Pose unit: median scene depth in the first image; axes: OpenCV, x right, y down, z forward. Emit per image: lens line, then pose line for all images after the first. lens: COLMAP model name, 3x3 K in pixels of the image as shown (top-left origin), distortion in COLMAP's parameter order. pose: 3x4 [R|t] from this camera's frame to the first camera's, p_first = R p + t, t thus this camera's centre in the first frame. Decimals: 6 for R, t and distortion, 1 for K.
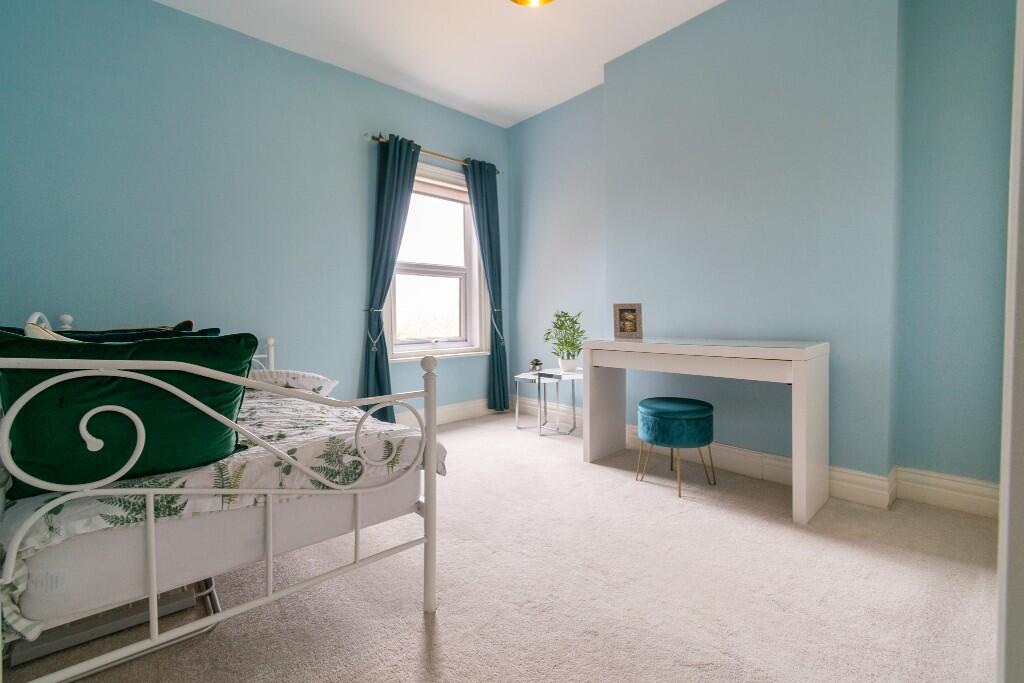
lens RADIAL K [[451.6, 0, 516.1], [0, 451.6, 334.7], [0, 0, 1]] dist [0.000910, -0.000075]
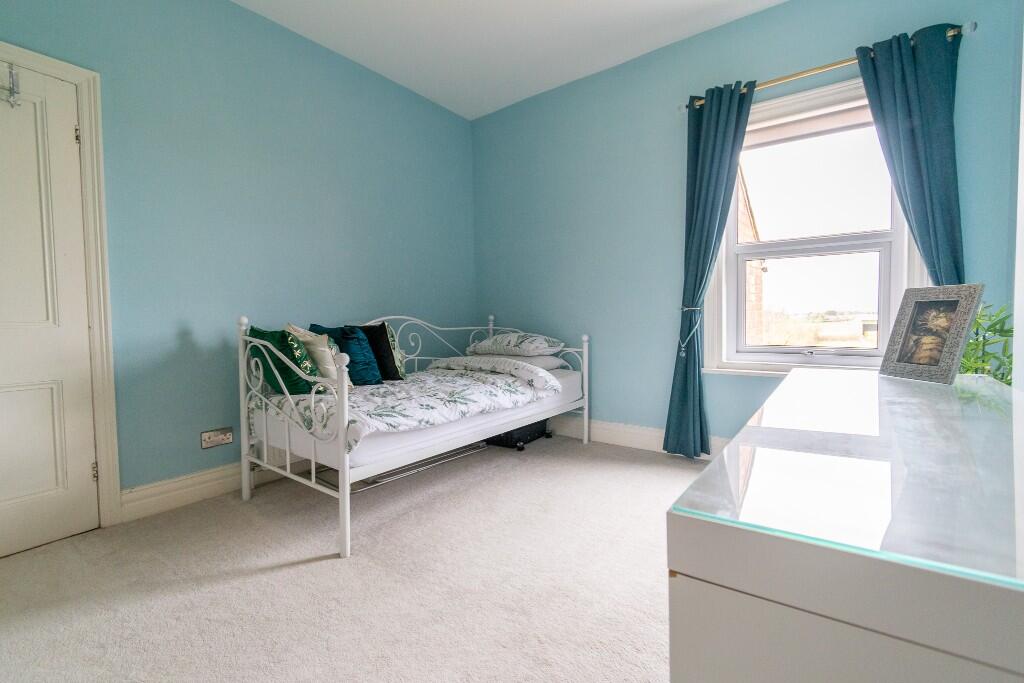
lens RADIAL K [[462.7, 0, 511.2], [0, 462.7, 326.7], [0, 0, 1]] dist [0.091378, -0.000010]
pose [[0.226938, 0.029756, -0.973455, 0.484742], [-0.036591, 0.999088, 0.022009, -0.027602], [0.973222, 0.030625, 0.227820, 0.474059]]
